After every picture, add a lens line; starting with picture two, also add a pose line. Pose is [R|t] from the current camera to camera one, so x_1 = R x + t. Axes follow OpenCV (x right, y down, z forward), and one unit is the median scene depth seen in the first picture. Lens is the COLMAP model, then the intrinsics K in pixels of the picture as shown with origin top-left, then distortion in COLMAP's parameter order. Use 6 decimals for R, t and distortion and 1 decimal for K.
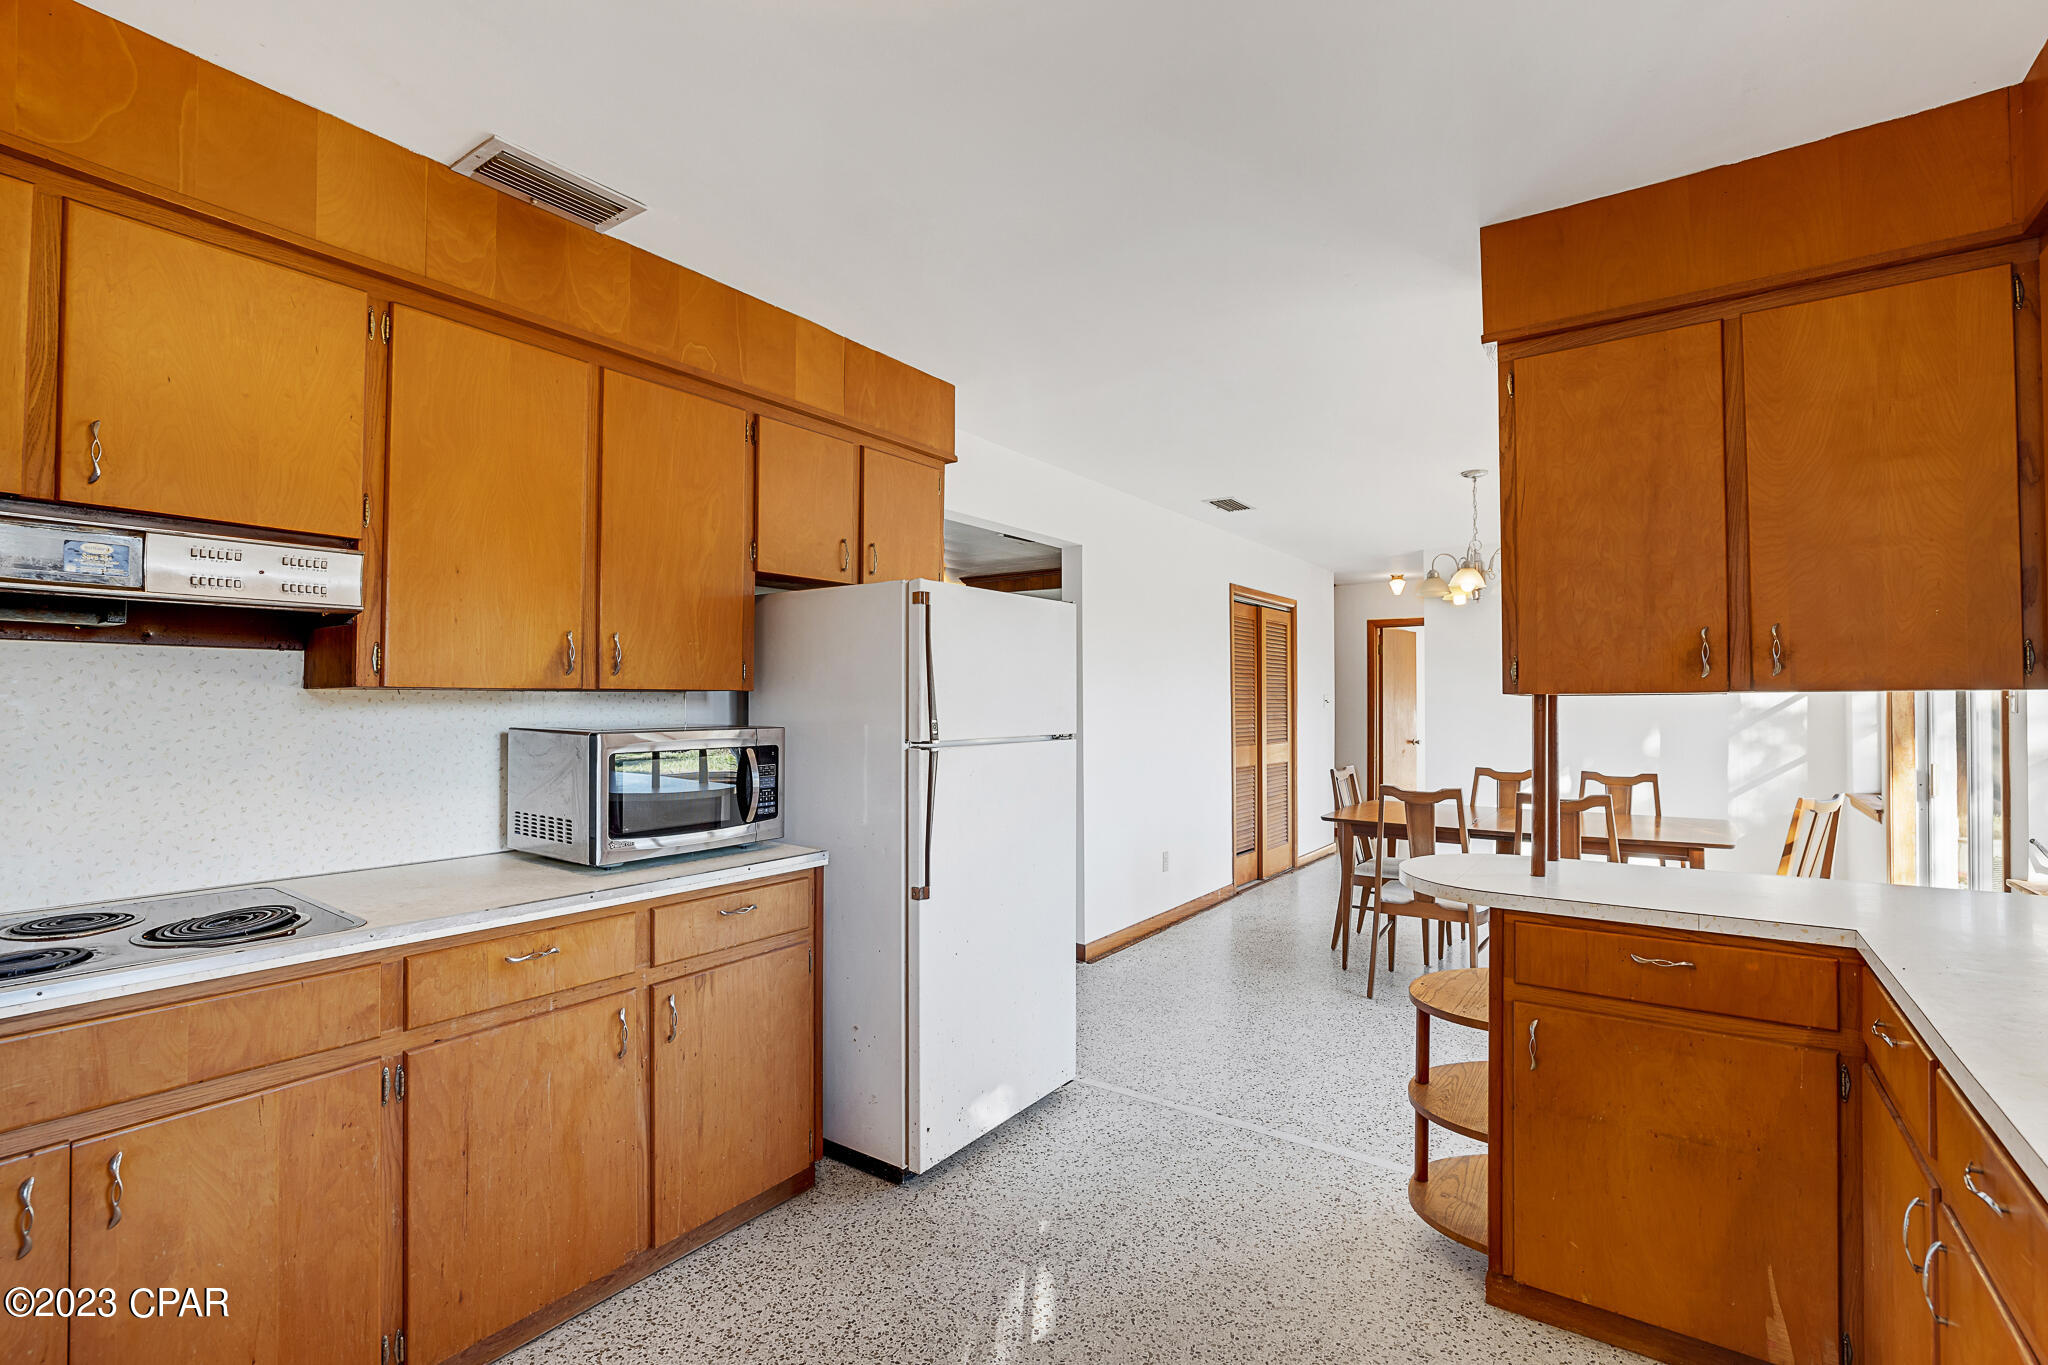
lens RADIAL K [[902.2, 0, 1063.7], [0, 902.2, 686.1], [0, 0, 1]] dist [-0.001165, 0.000206]
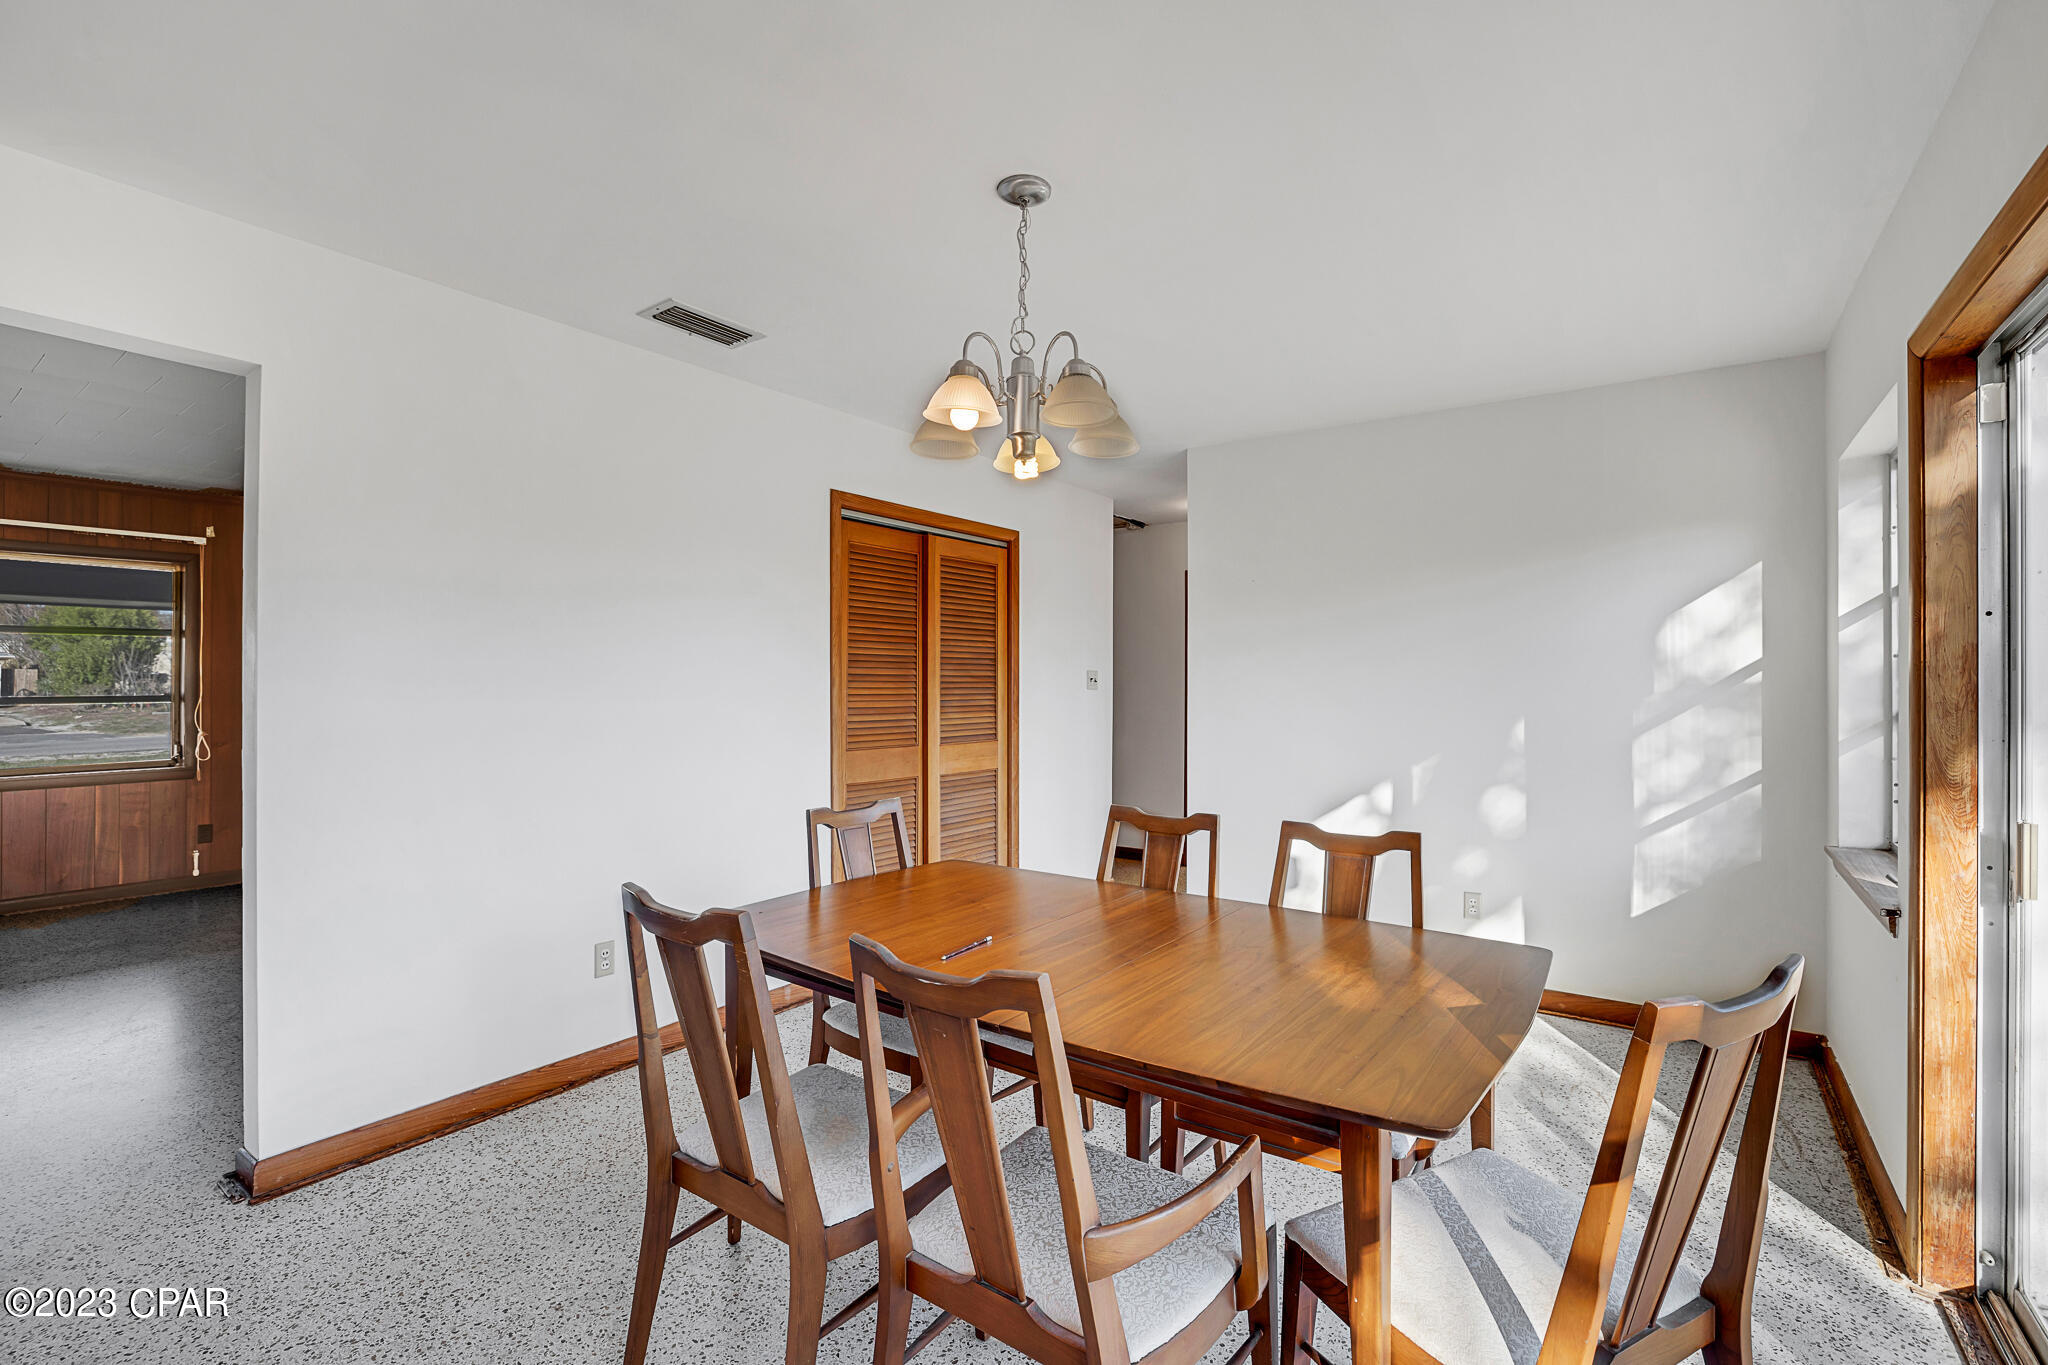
lens RADIAL K [[904.6, 0, 1017.4], [0, 904.6, 678.1], [0, 0, 1]] dist [-0.022248, 0.000201]
pose [[0.999479, 0.000885, -0.032258, 0.416290], [-0.000450, 0.999909, 0.013490, 0.009714], [0.032267, -0.013468, 0.999389, 0.472569]]
